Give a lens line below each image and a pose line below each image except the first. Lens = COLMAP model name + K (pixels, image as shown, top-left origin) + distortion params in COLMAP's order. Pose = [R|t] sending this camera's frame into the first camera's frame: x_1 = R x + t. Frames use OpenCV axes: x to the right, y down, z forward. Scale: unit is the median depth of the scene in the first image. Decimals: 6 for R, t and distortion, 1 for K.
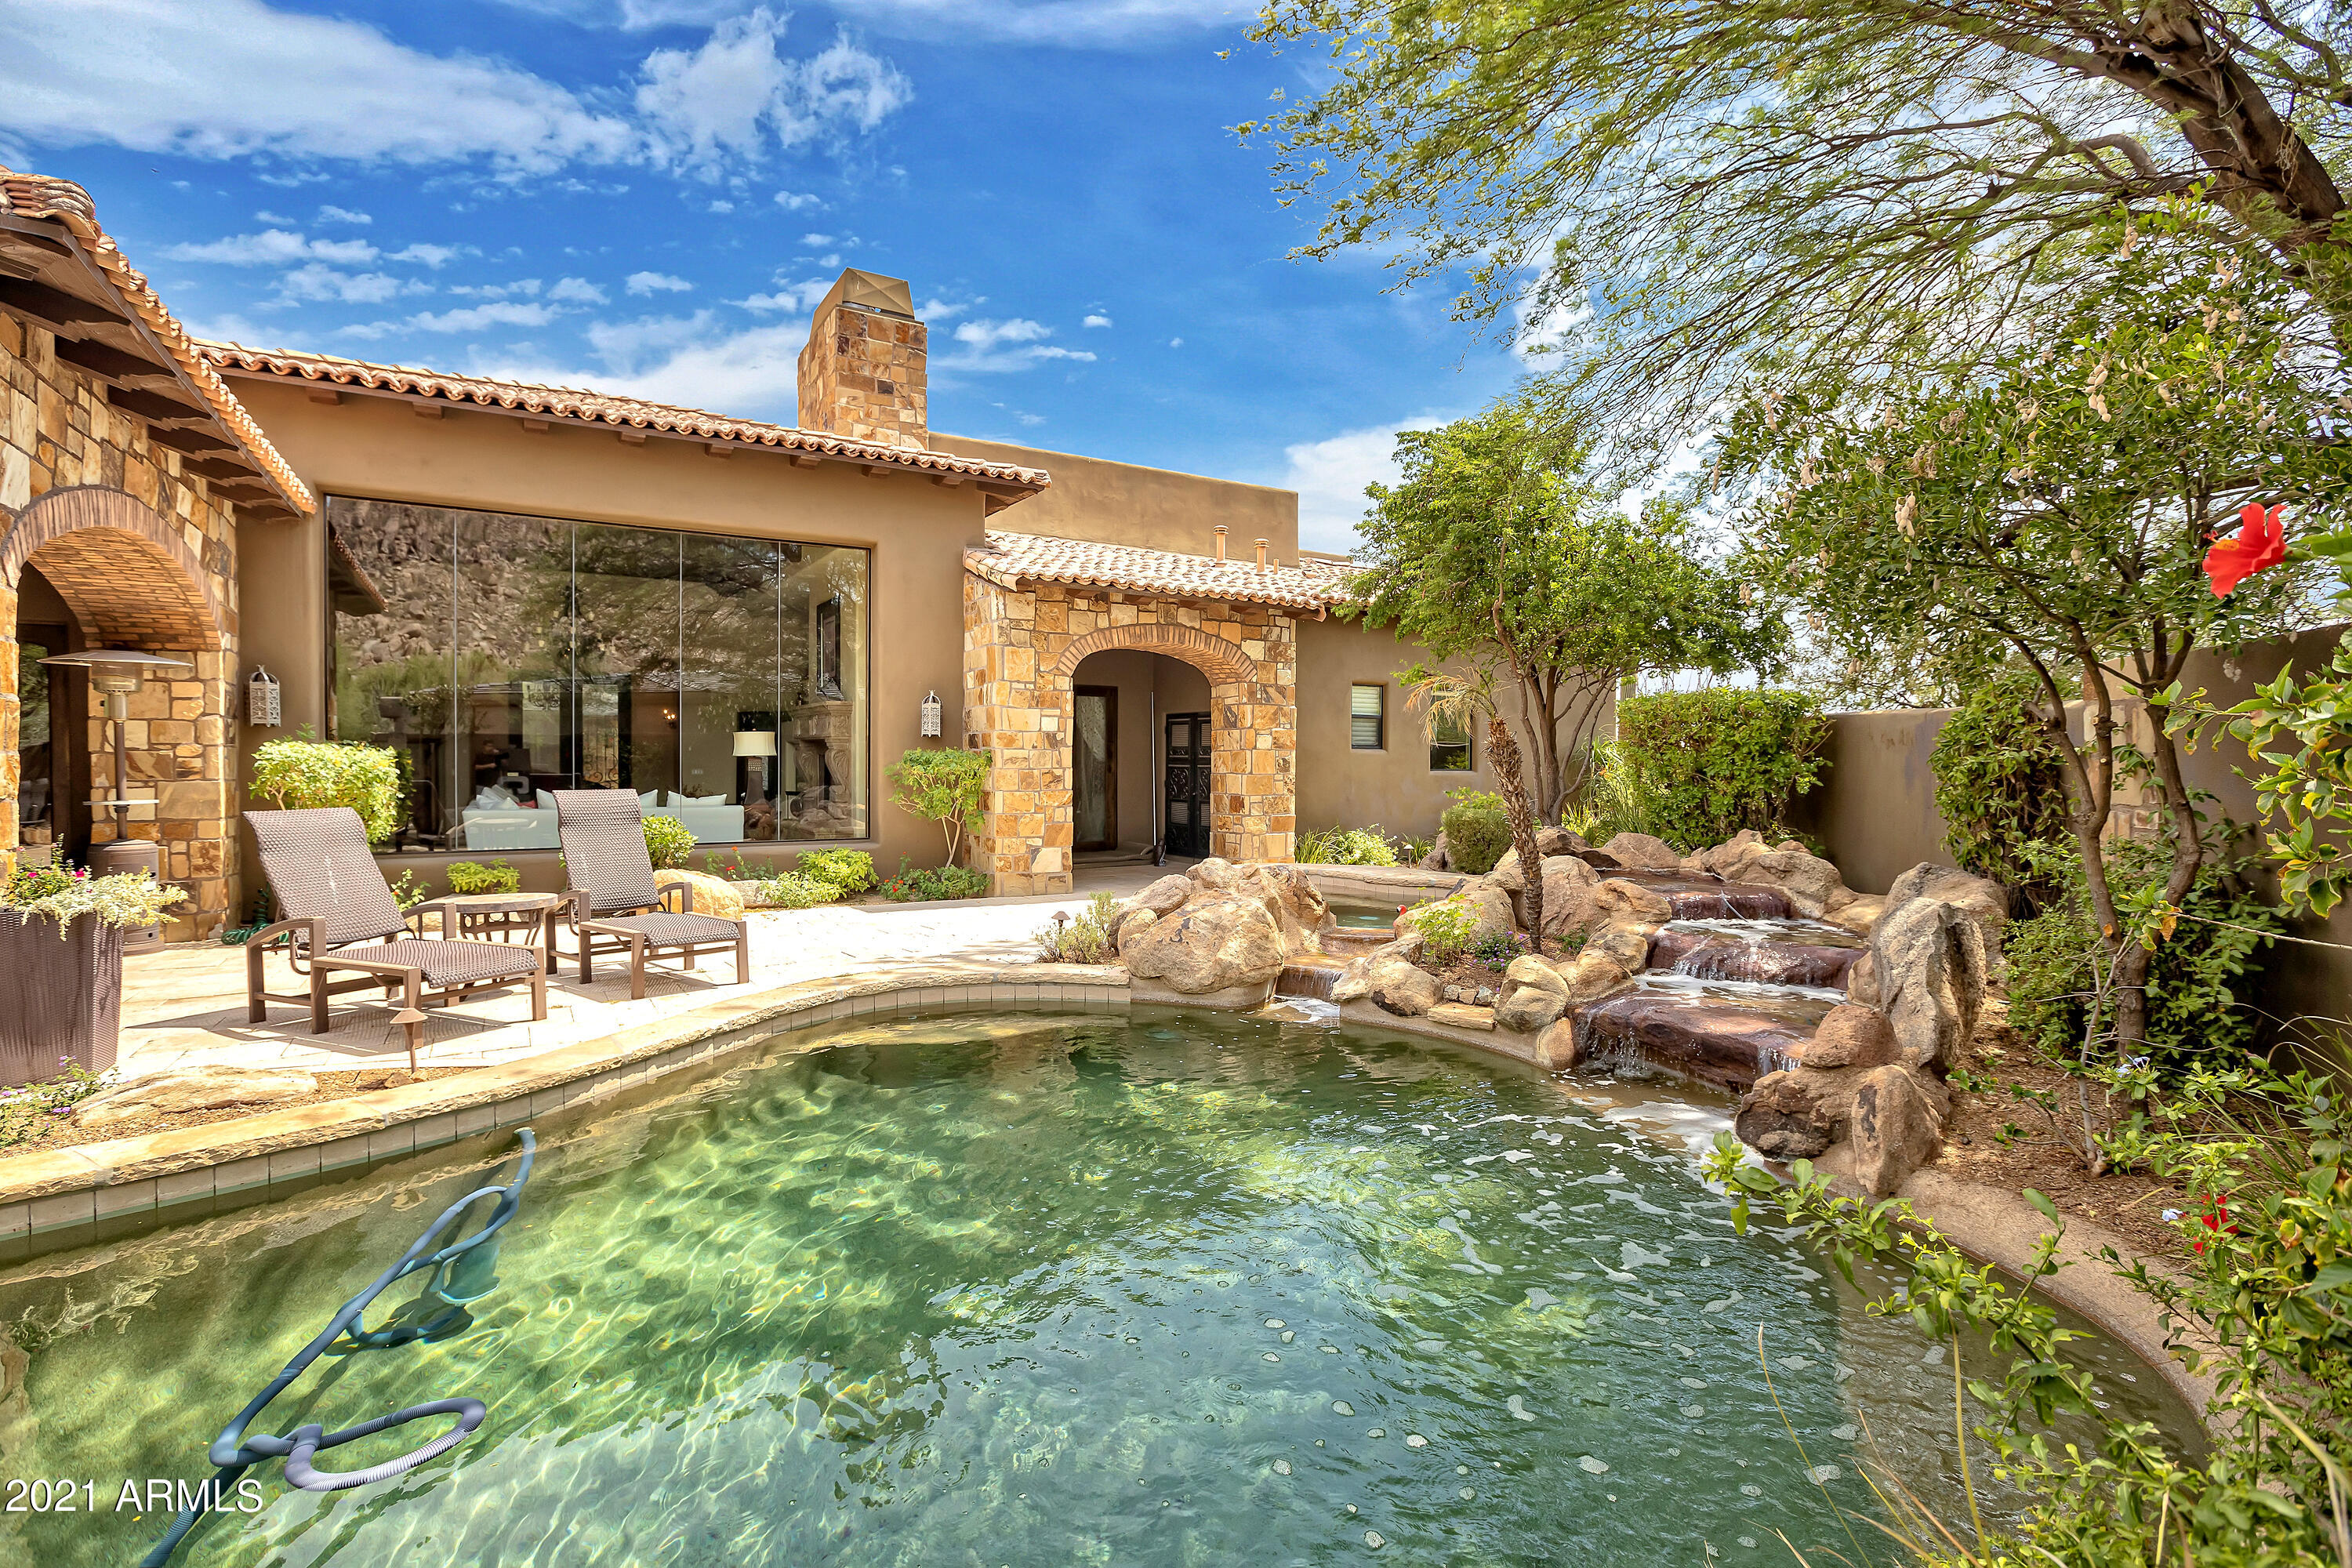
lens RADIAL K [[1085.9, 0, 1166.7], [0, 1085.9, 799.2], [0, 0, 1]] dist [-0.025154, 0.009119]
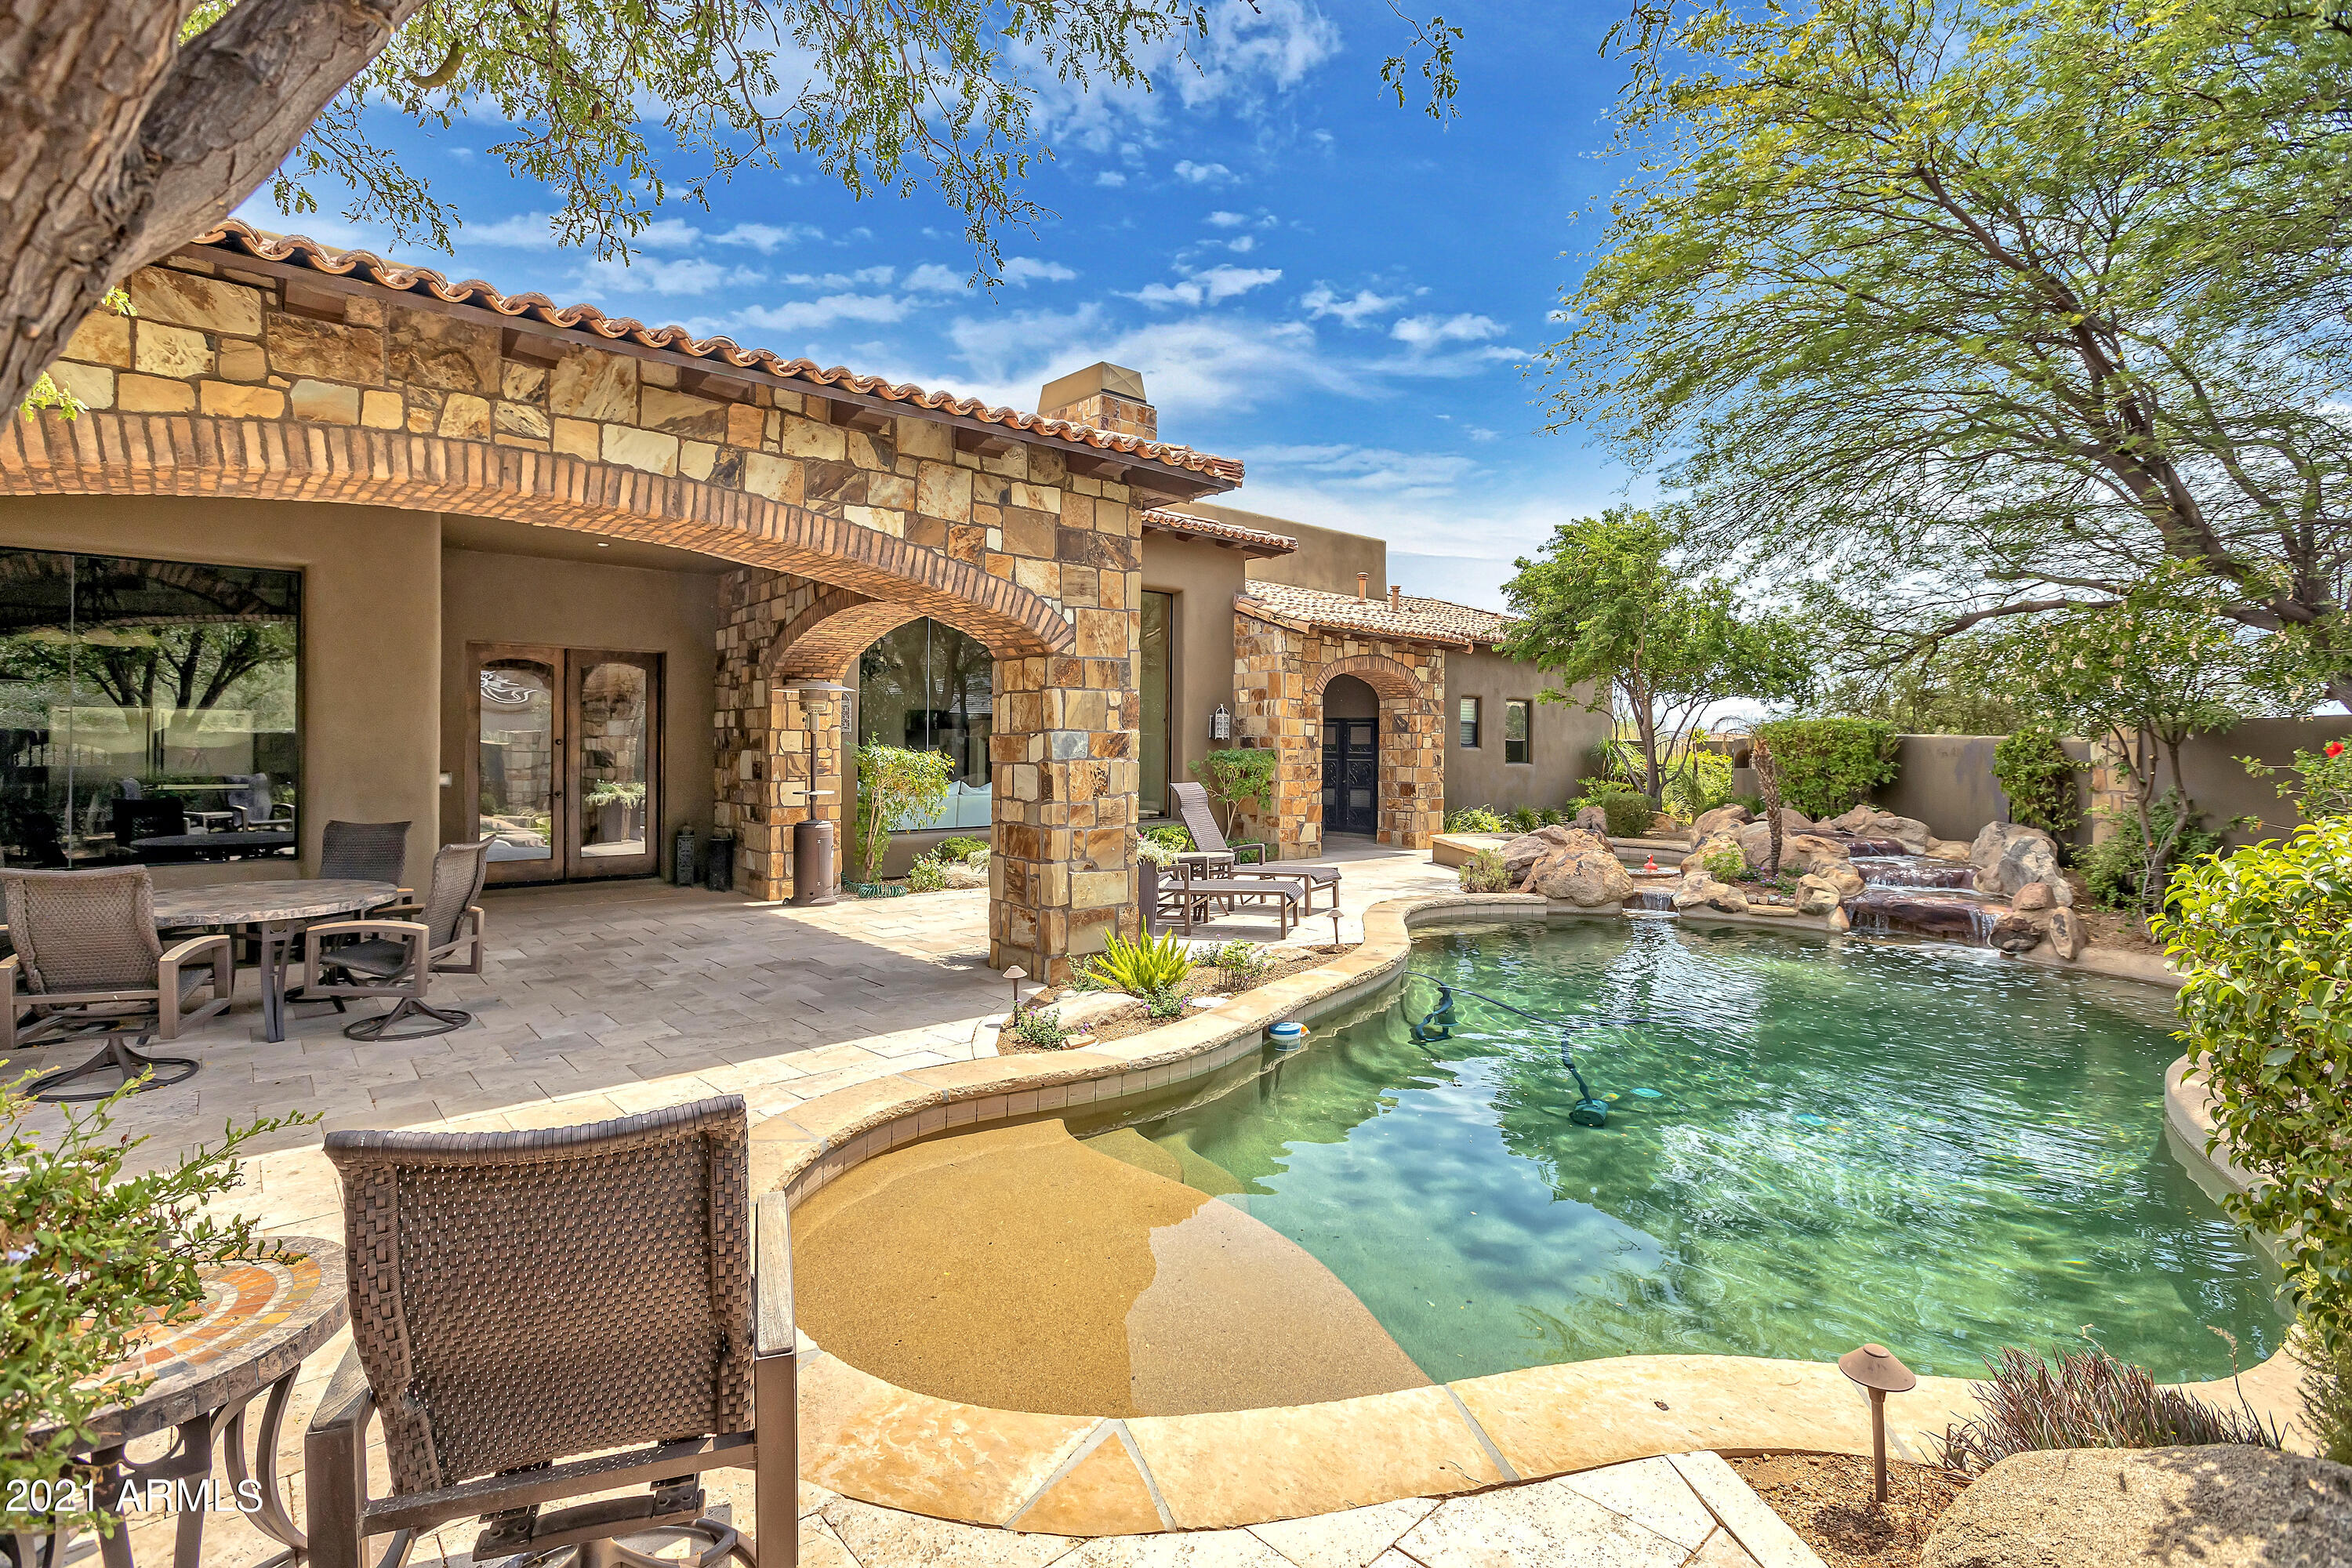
lens RADIAL K [[1085.9, 0, 1186.4], [0, 1085.9, 773.1], [0, 0, 1]] dist [-0.025154, 0.009119]
pose [[0.982791, -0.000047, 0.184719, -0.504003], [0.001608, 0.999964, -0.008301, -0.005821], [-0.184712, 0.008455, 0.982756, -0.285643]]
